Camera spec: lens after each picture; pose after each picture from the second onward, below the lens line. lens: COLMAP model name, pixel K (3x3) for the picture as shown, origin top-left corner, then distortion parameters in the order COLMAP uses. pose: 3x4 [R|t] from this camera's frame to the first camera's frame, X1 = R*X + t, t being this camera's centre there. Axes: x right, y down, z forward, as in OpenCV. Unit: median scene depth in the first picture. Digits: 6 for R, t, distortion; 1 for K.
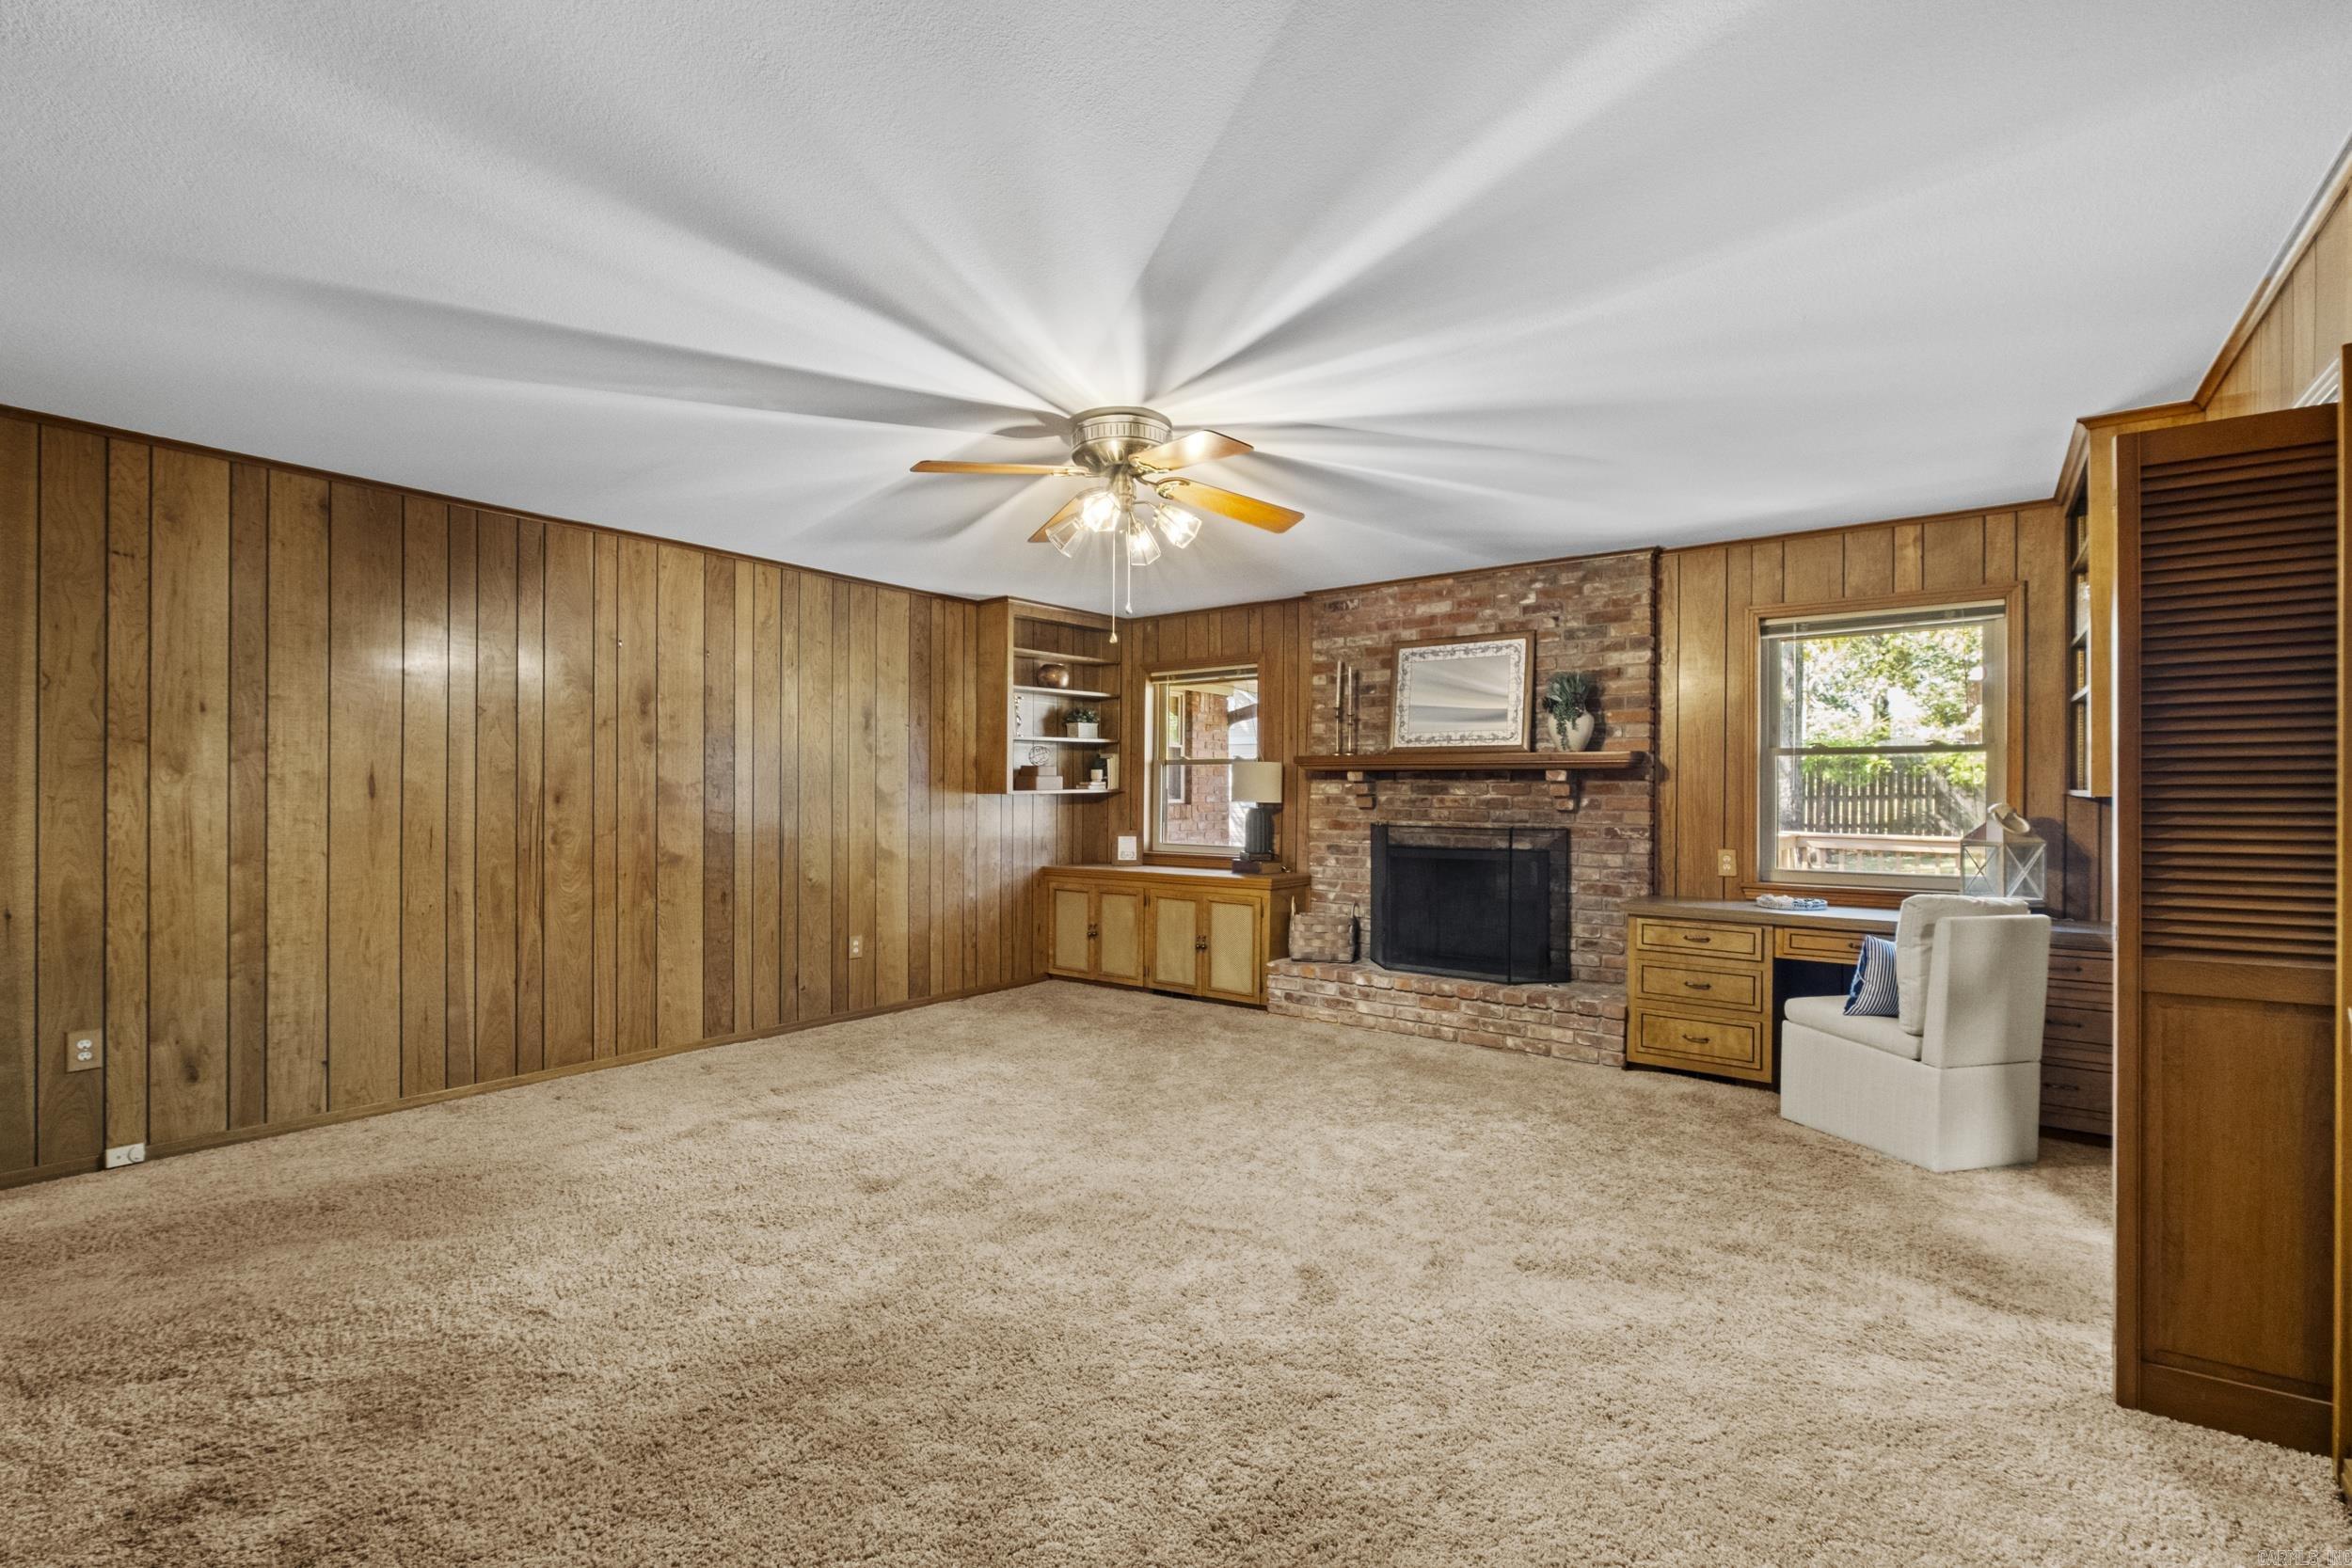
lens RADIAL K [[1030.8, 0, 1163.9], [0, 1030.8, 794.5], [0, 0, 1]] dist [-0.007554, -0.000167]
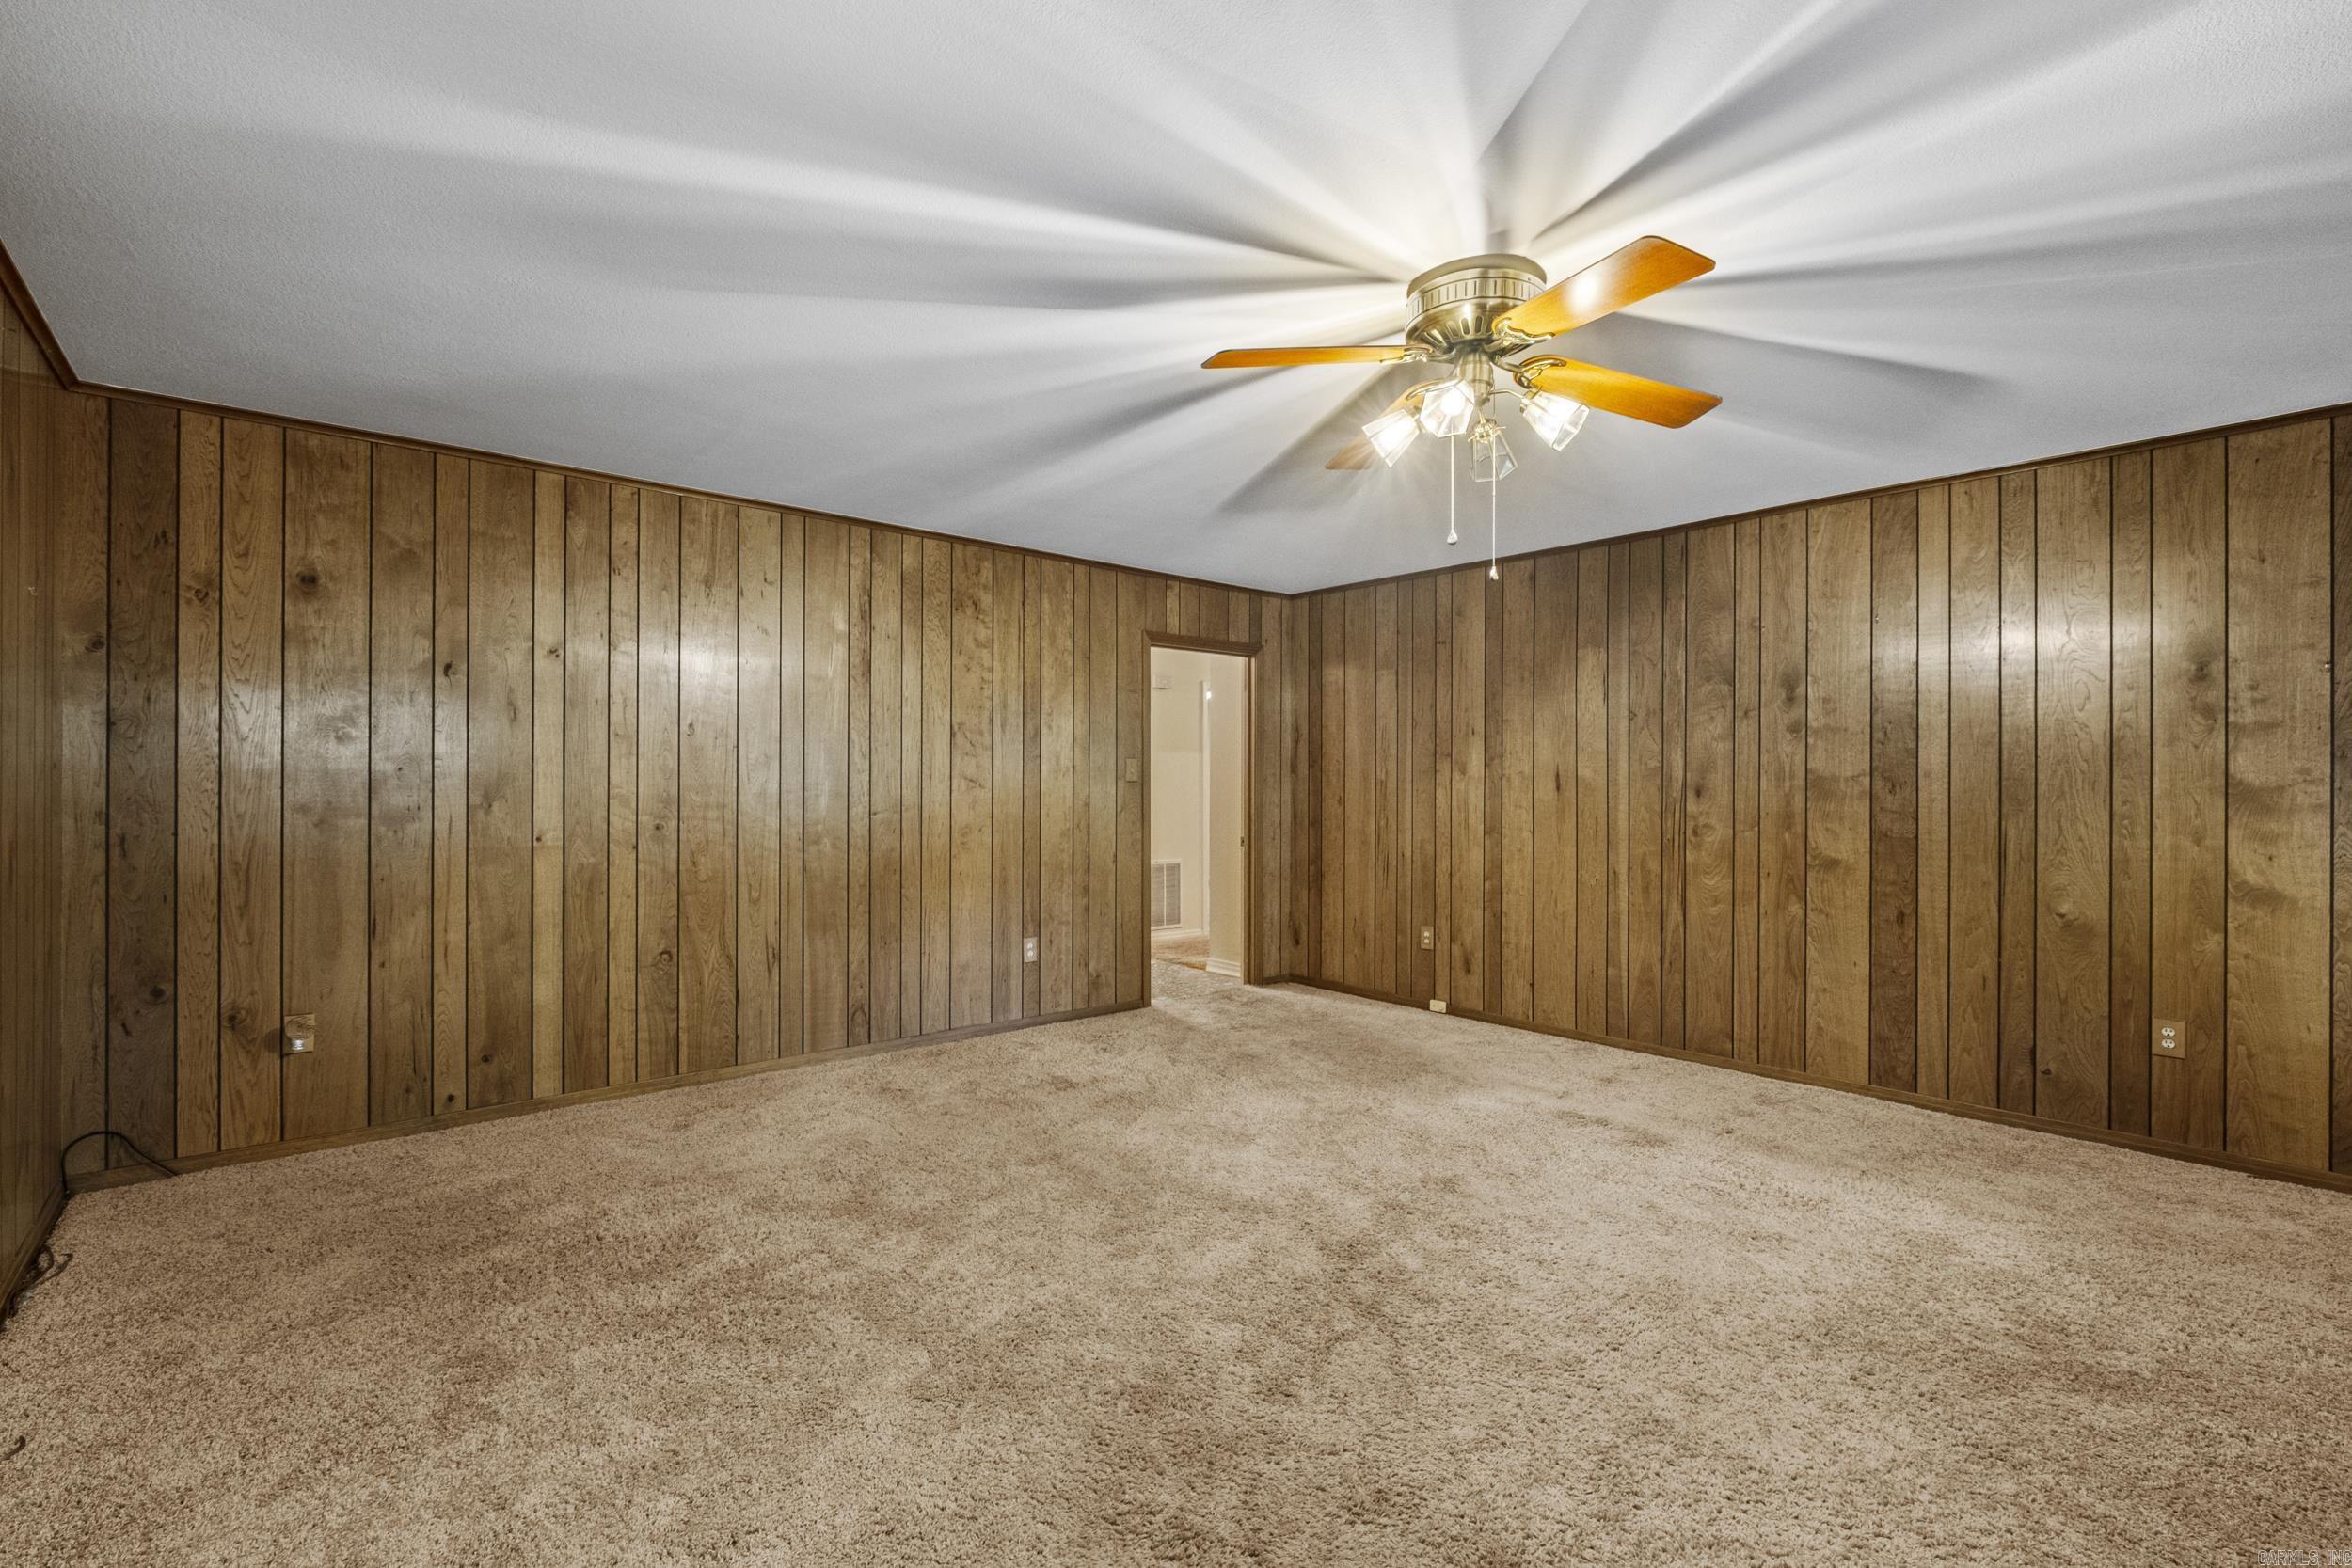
lens RADIAL K [[1030.8, 0, 1157.0], [0, 1030.8, 786.4], [0, 0, 1]] dist [-0.007554, -0.000167]
pose [[-0.206694, -0.004753, -0.978394, 0.487074], [-0.005138, 0.999980, -0.003772, 0.004011], [0.978392, 0.004248, -0.206714, 0.616548]]
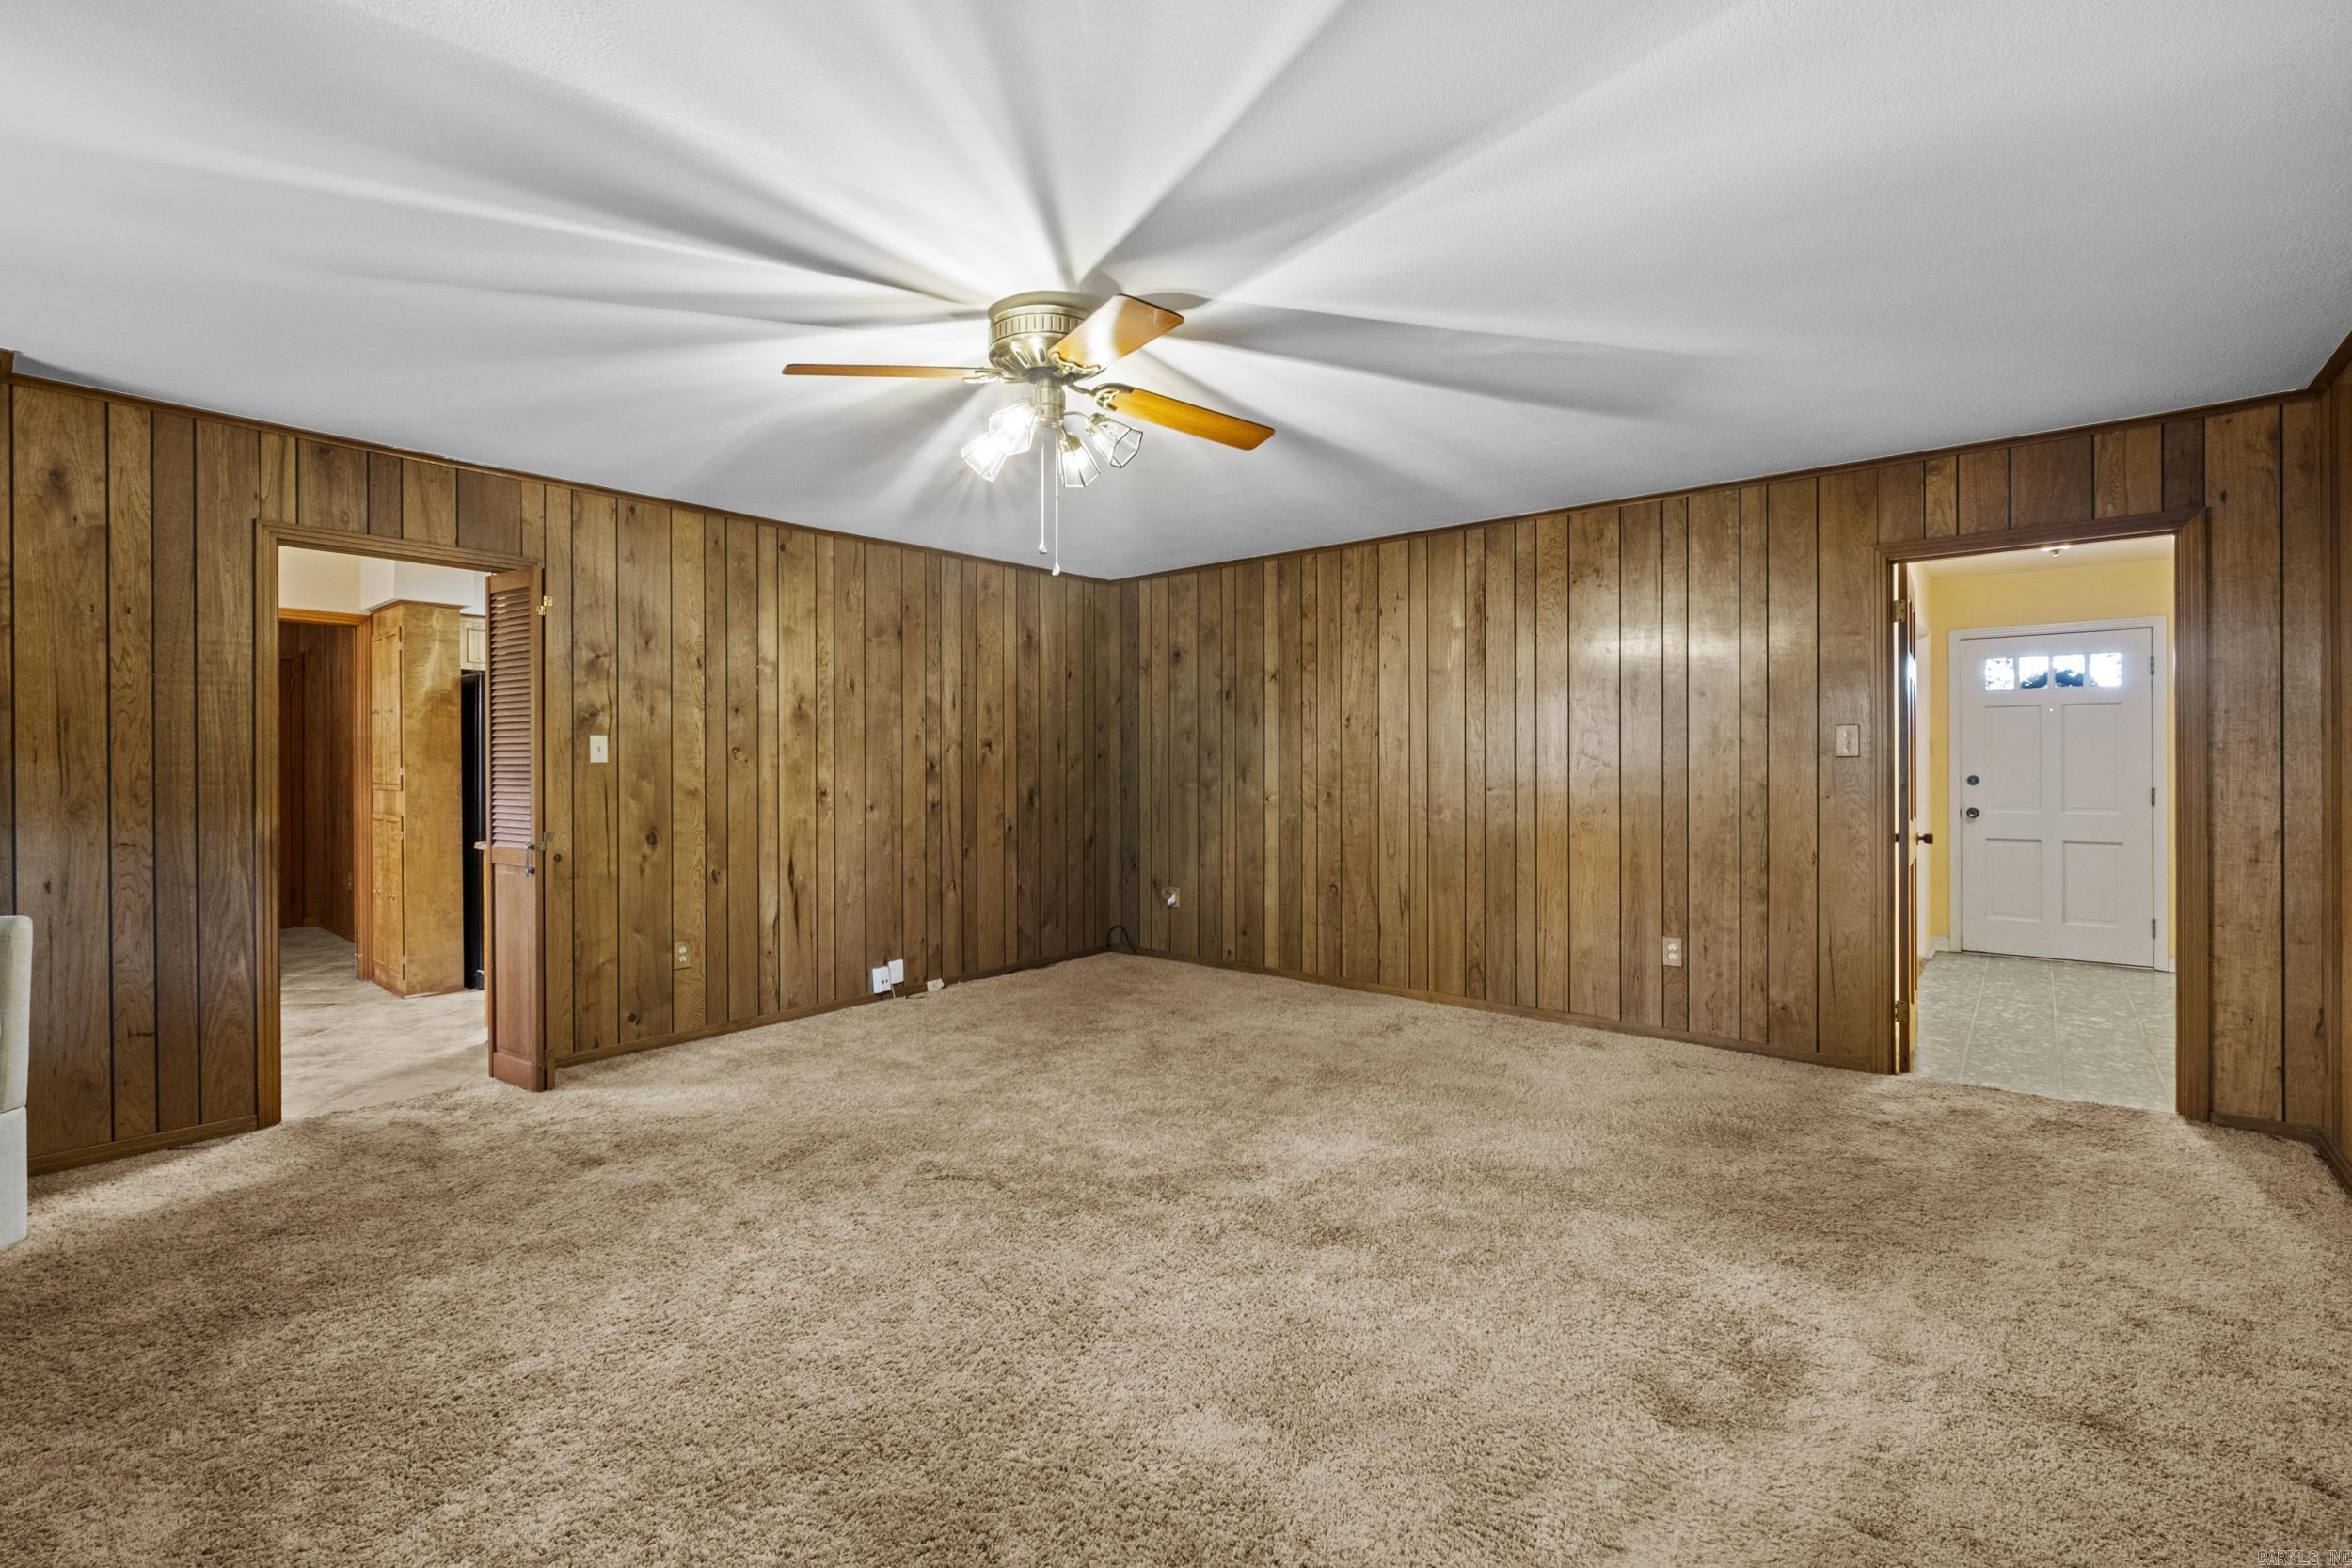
lens RADIAL K [[1030.8, 0, 1173.9], [0, 1030.8, 766.6], [0, 0, 1]] dist [-0.007554, -0.000167]
pose [[-0.999217, -0.001482, 0.039530, -0.119484], [-0.001292, 0.999988, 0.004817, -0.000741], [-0.039537, 0.004762, -0.999207, 1.212596]]
